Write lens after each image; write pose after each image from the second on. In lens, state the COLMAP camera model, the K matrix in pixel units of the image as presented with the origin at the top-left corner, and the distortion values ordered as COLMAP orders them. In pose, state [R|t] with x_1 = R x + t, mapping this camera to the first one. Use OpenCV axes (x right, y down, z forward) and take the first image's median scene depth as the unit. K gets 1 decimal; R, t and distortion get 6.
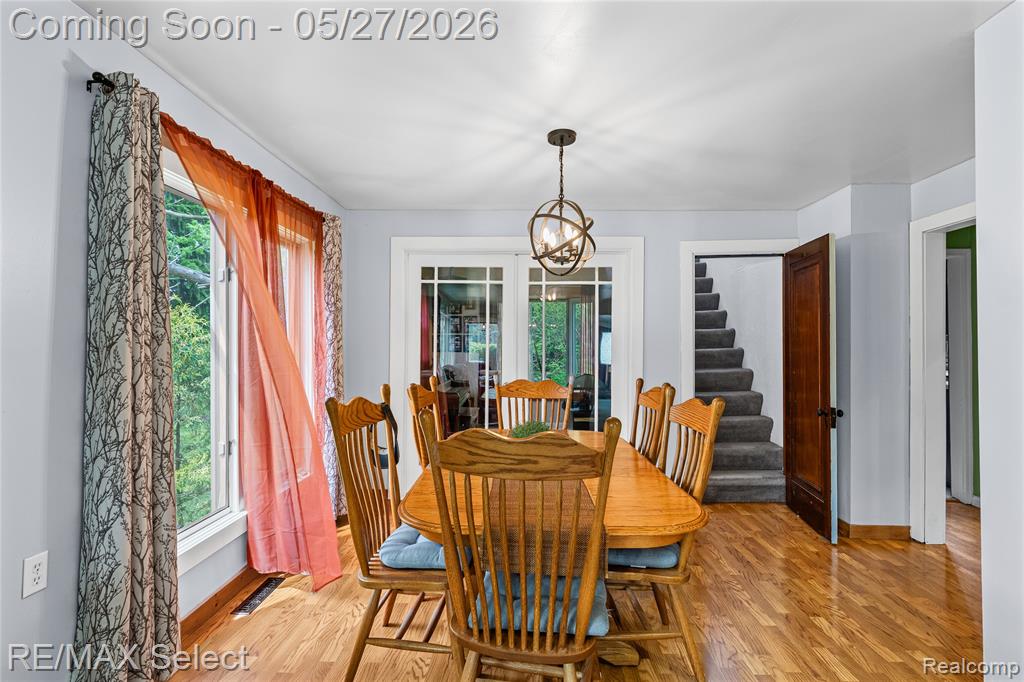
lens RADIAL K [[466.3, 0, 510.6], [0, 466.3, 335.4], [0, 0, 1]] dist [-0.005817, 0.001364]
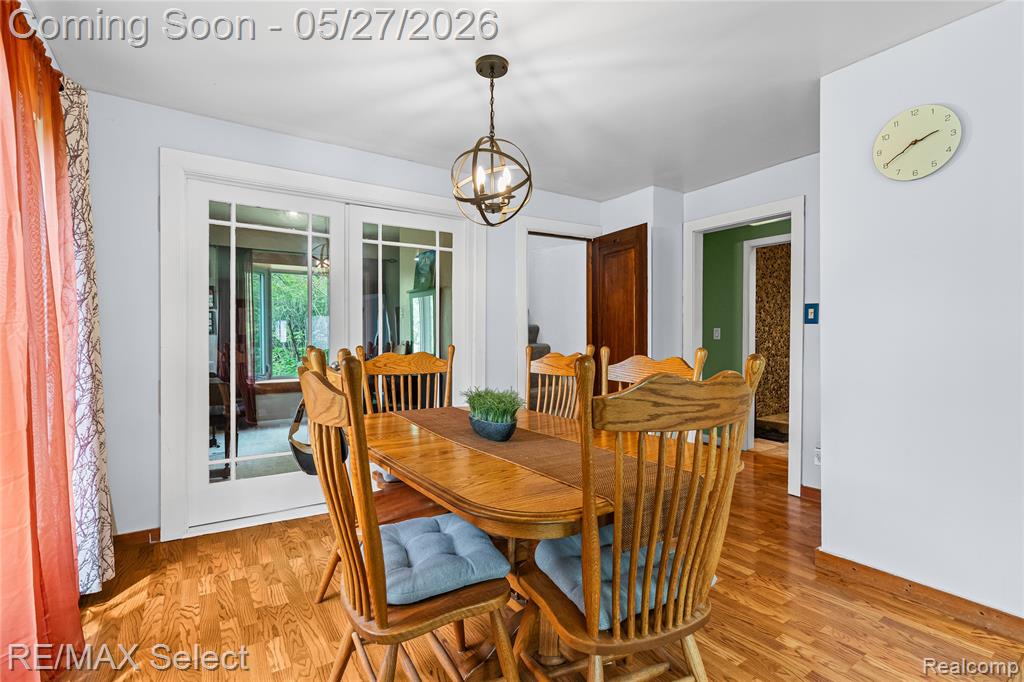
lens RADIAL K [[478.2, 0, 511.1], [0, 478.2, 335.0], [0, 0, 1]] dist [-0.005997, 0.000350]
pose [[0.812714, -0.004113, 0.582648, -0.308083], [-0.007309, 0.999824, 0.017252, 0.049590], [-0.582617, -0.018280, 0.812541, 0.196161]]
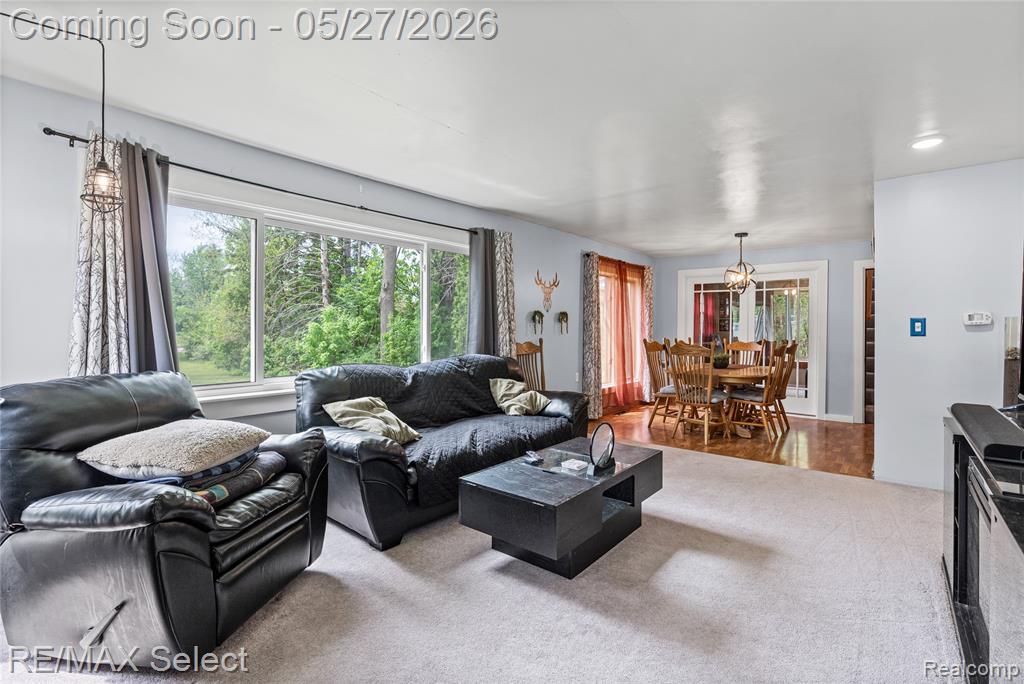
lens RADIAL K [[466.3, 0, 510.6], [0, 466.3, 336.4], [0, 0, 1]] dist [-0.005817, 0.001364]
pose [[0.779666, 0.015872, -0.625994, 0.542461], [0.007624, 0.999364, 0.034834, -0.005861], [0.626149, -0.031932, 0.779050, -1.249824]]
